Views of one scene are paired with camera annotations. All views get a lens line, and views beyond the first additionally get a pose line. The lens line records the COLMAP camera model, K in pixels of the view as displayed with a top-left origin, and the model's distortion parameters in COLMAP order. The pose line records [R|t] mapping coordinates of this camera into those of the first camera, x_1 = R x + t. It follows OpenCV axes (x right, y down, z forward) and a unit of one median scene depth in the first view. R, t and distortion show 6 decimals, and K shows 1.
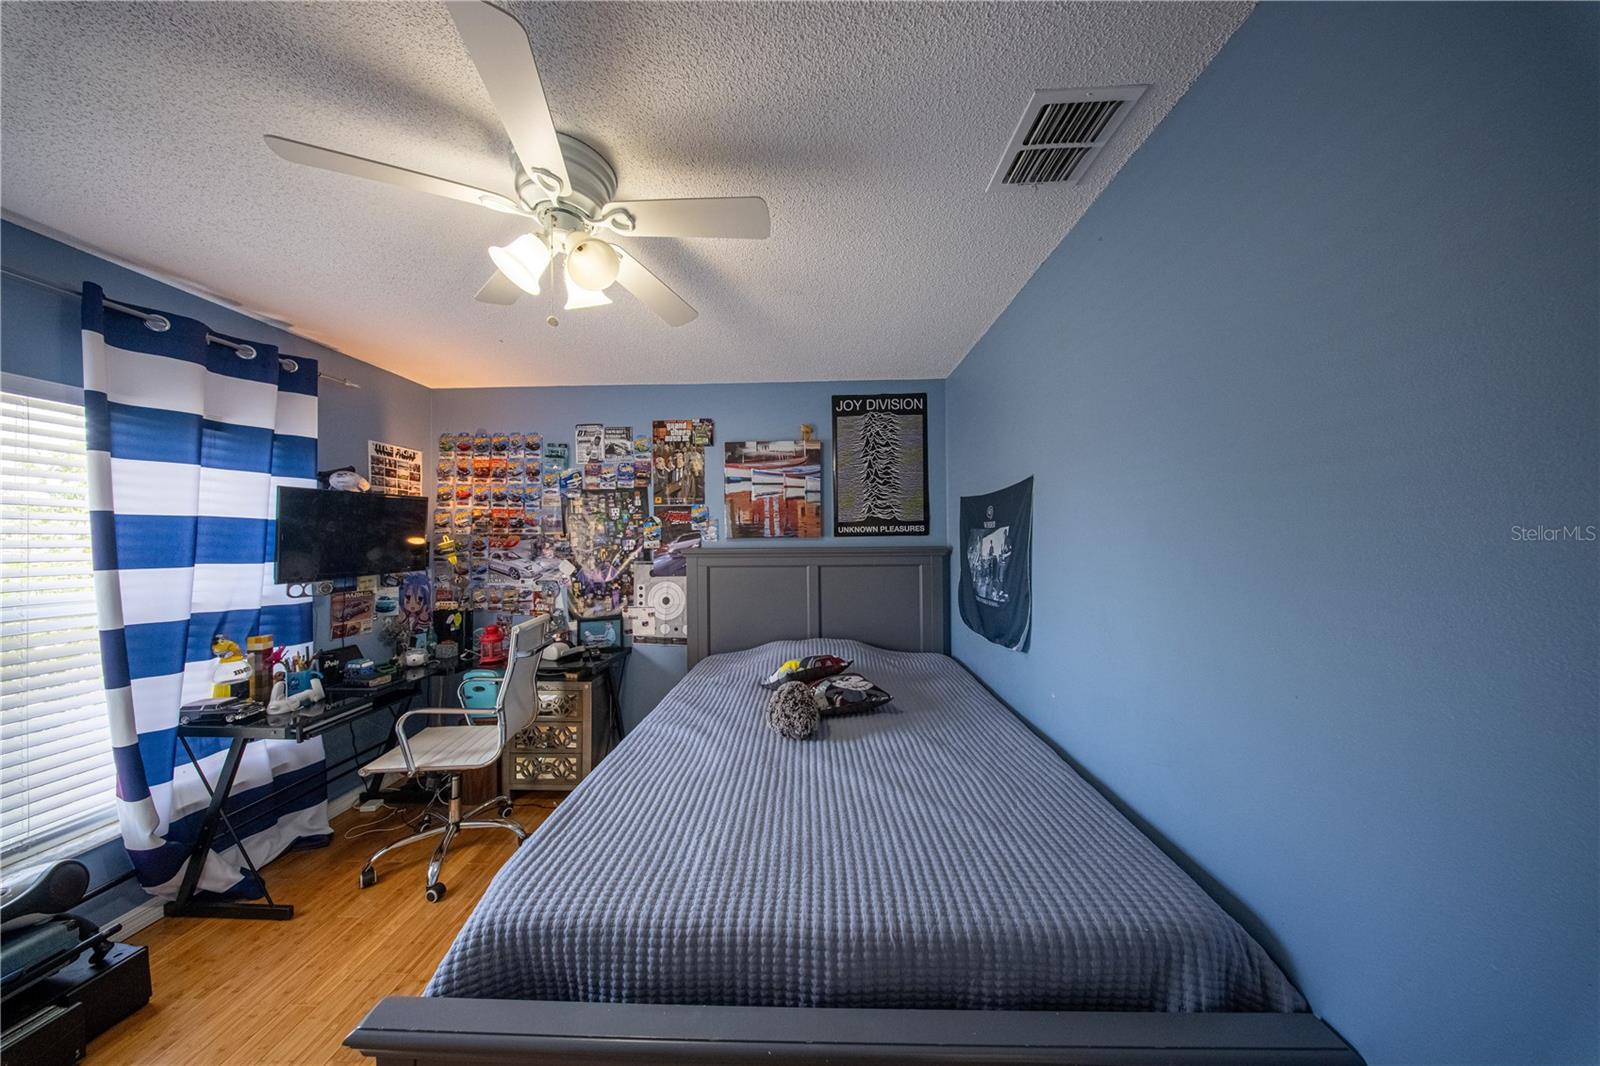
lens RADIAL K [[460.0, 0, 797.6], [0, 460.0, 536.3], [0, 0, 1]] dist [-0.008484, -0.000105]
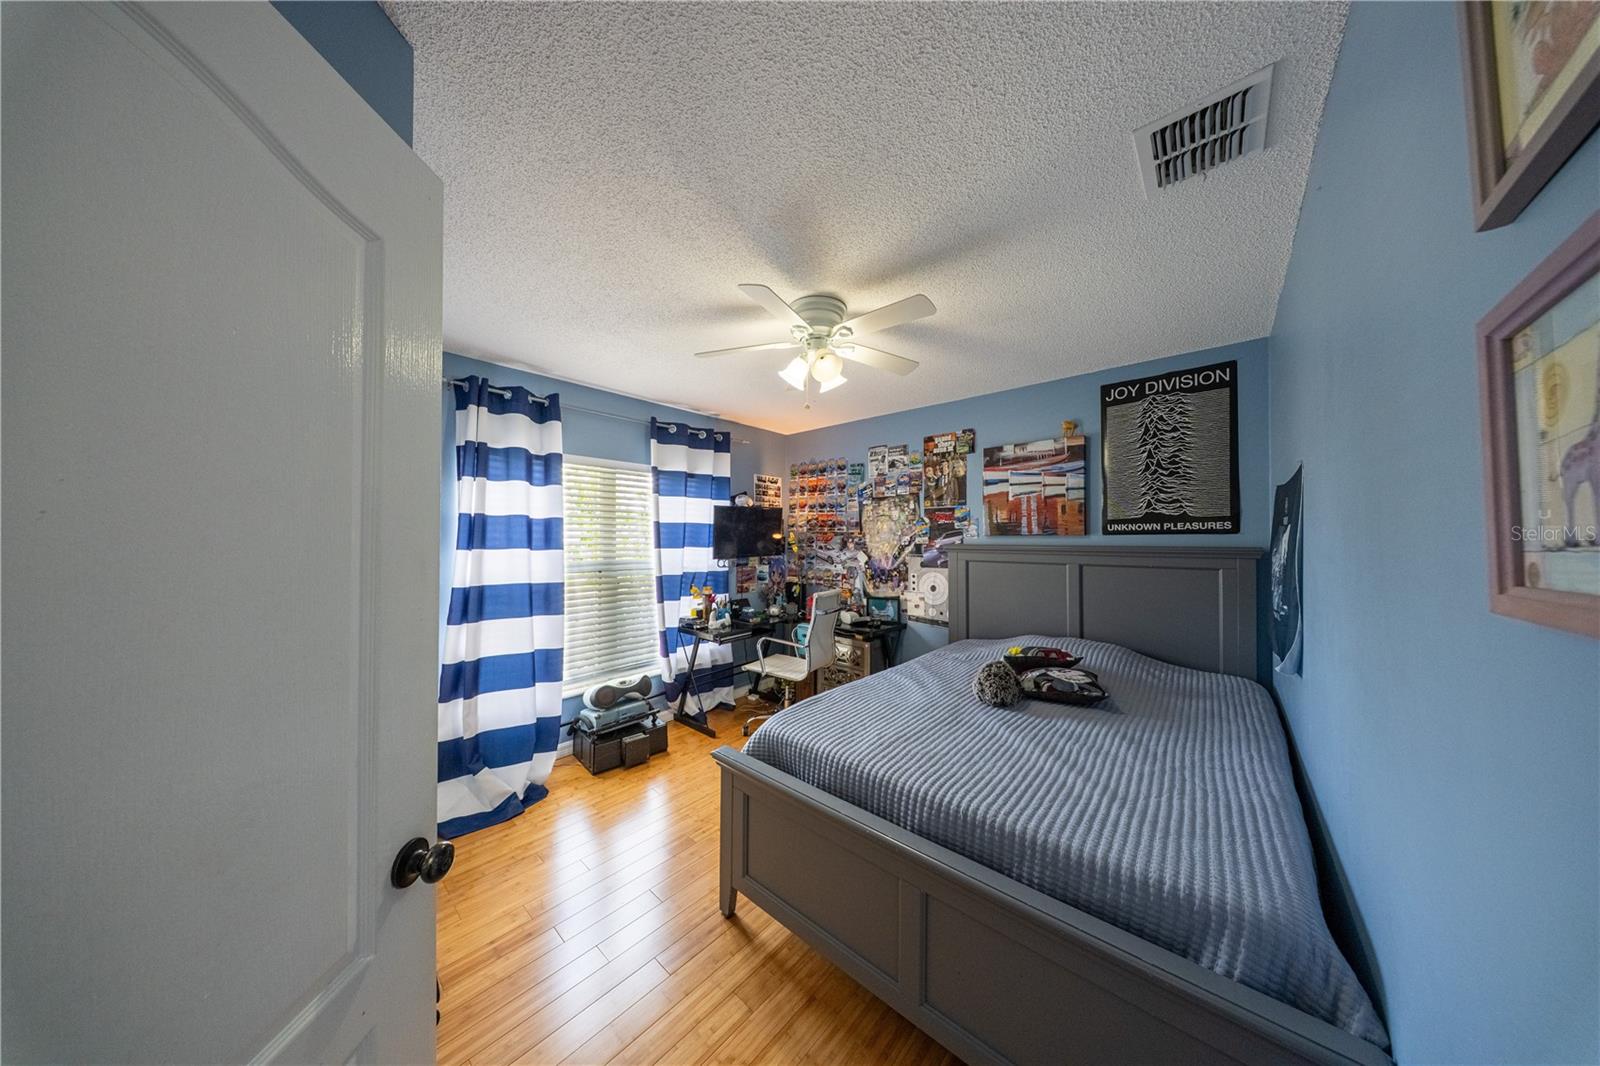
lens RADIAL K [[460.0, 0, 797.6], [0, 460.0, 536.3], [0, 0, 1]] dist [-0.008484, -0.000105]
pose [[0.758523, 0.007002, -0.651609, 0.287474], [-0.003049, 0.999969, 0.007197, -0.001255], [0.651640, -0.003473, 0.758521, -0.164907]]
